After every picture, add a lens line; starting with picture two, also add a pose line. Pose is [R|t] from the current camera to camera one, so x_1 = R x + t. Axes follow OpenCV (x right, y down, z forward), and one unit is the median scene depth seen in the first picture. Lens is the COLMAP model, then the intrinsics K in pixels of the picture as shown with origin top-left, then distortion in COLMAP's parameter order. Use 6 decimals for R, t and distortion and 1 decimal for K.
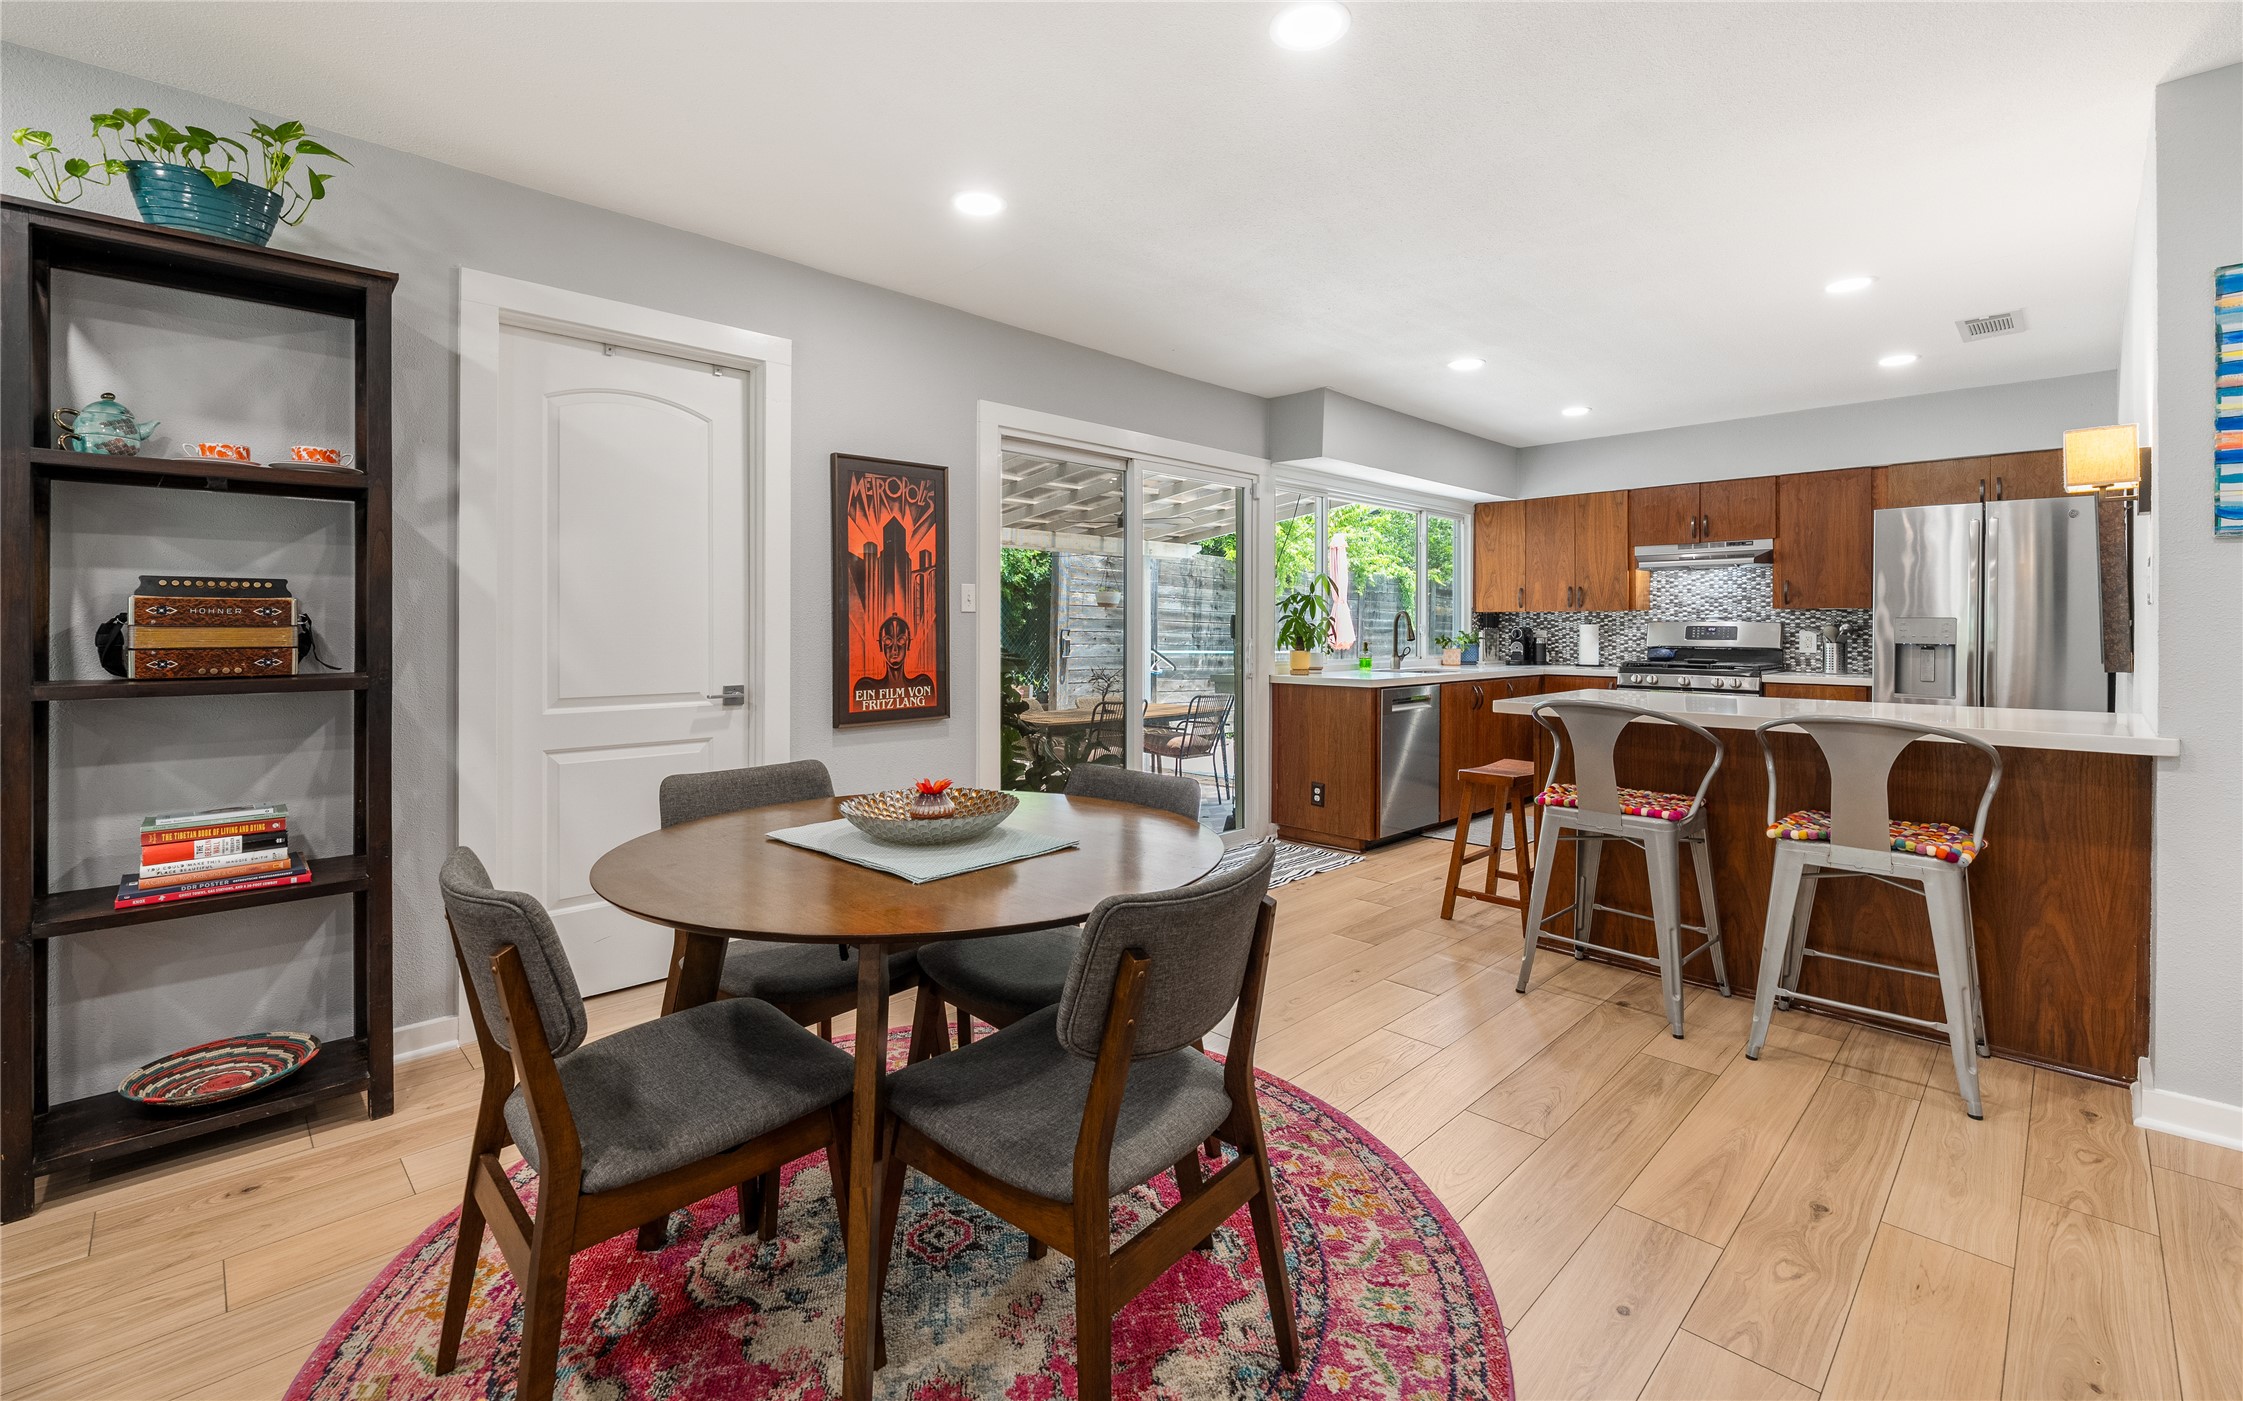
lens RADIAL K [[957.0, 0, 1131.7], [0, 957.0, 628.4], [0, 0, 1]] dist [-0.001145, -0.000038]
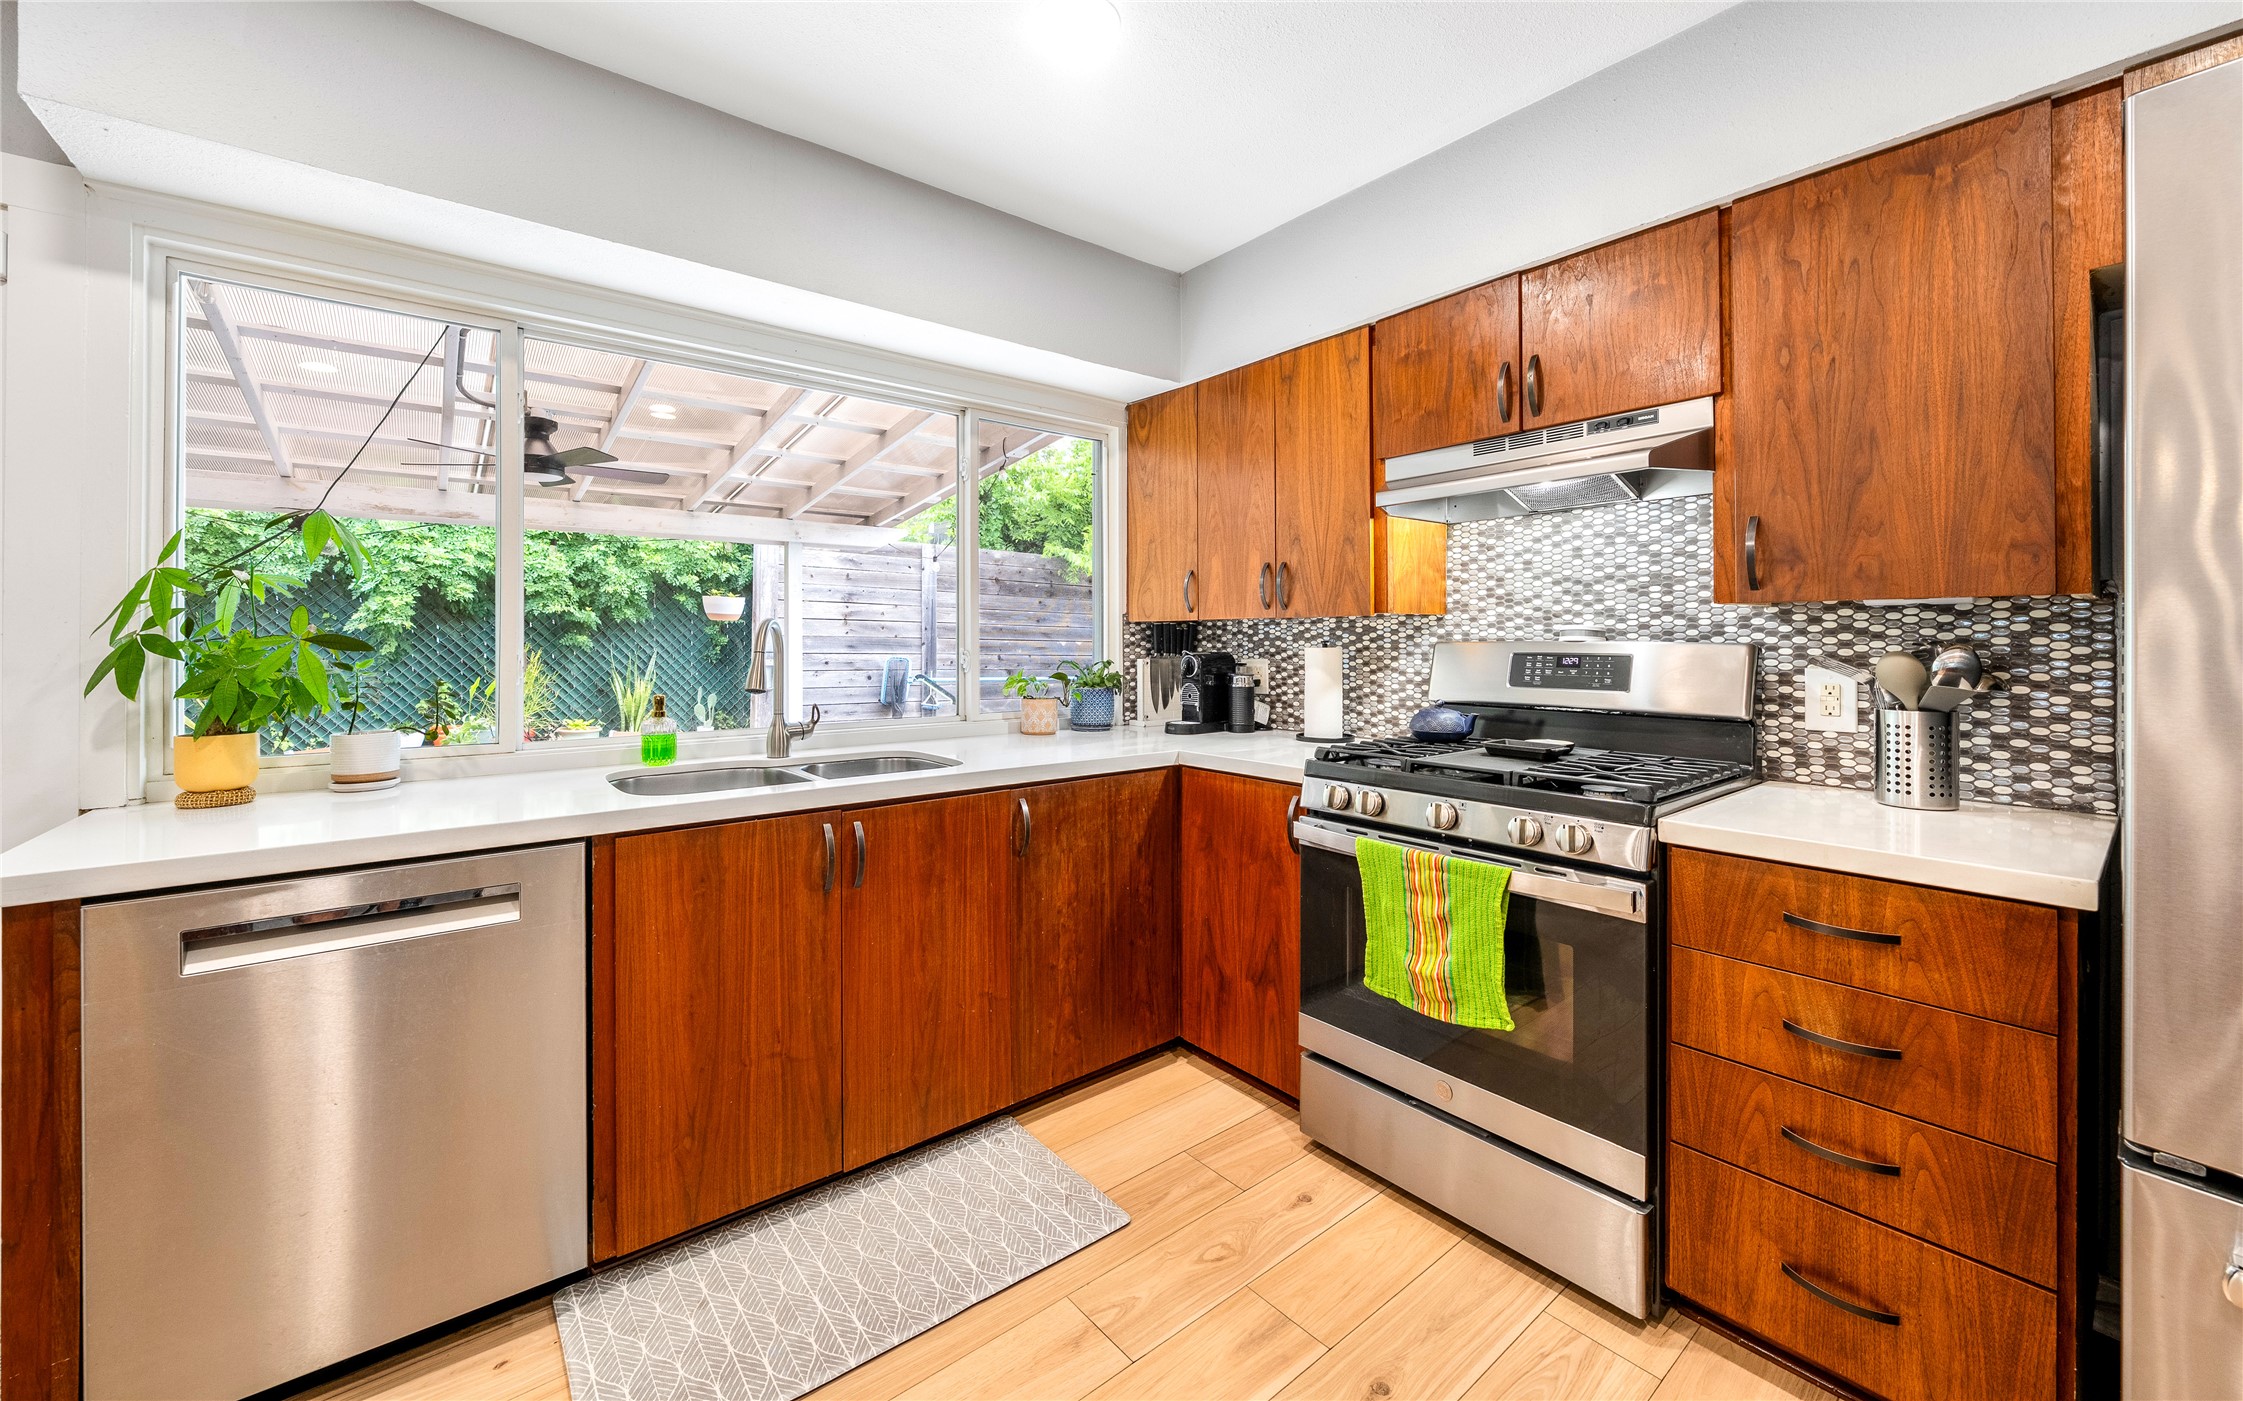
lens RADIAL K [[850.9, 0, 1137.9], [0, 850.9, 639.5], [0, 0, 1]] dist [-0.001732, -0.000309]
pose [[0.994857, -0.004525, -0.101185, 0.508386], [0.004230, 0.999986, -0.003131, -0.008181], [0.101197, 0.002687, 0.994863, 0.695104]]
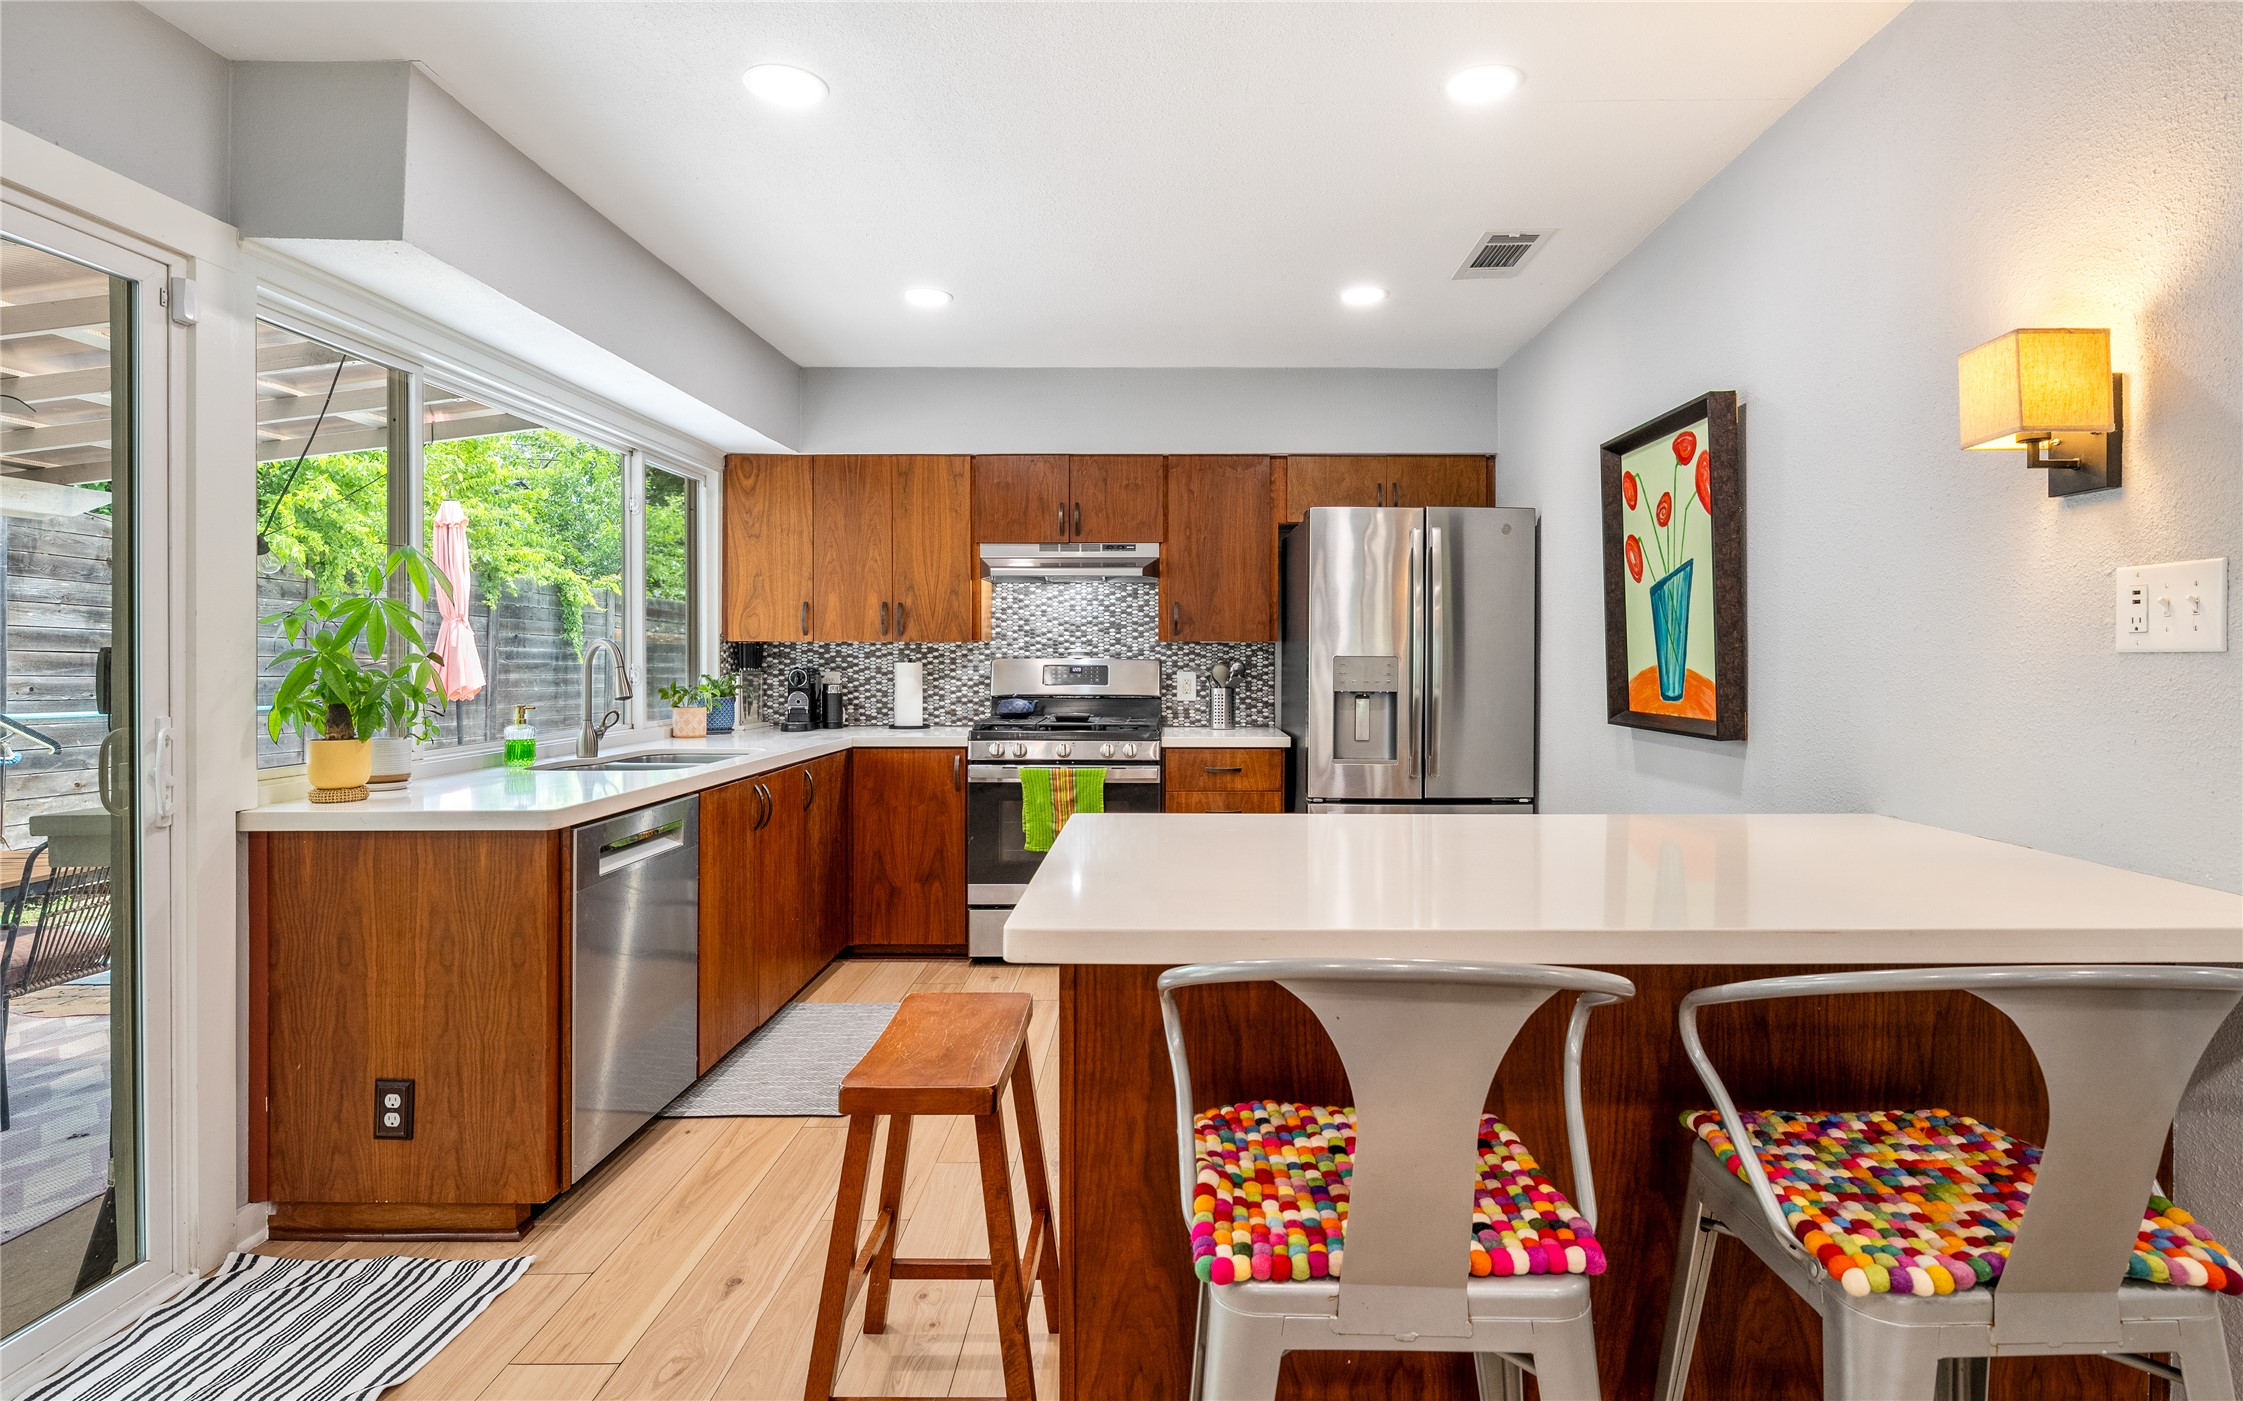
lens RADIAL K [[1114.3, 0, 1169.5], [0, 1114.3, 663.5], [0, 0, 1]] dist [-0.002129, -0.000023]
pose [[0.707257, -0.006254, 0.706929, 0.089415], [0.001402, 0.999971, 0.007444, -0.010234], [-0.706955, -0.004274, 0.707245, 0.414202]]
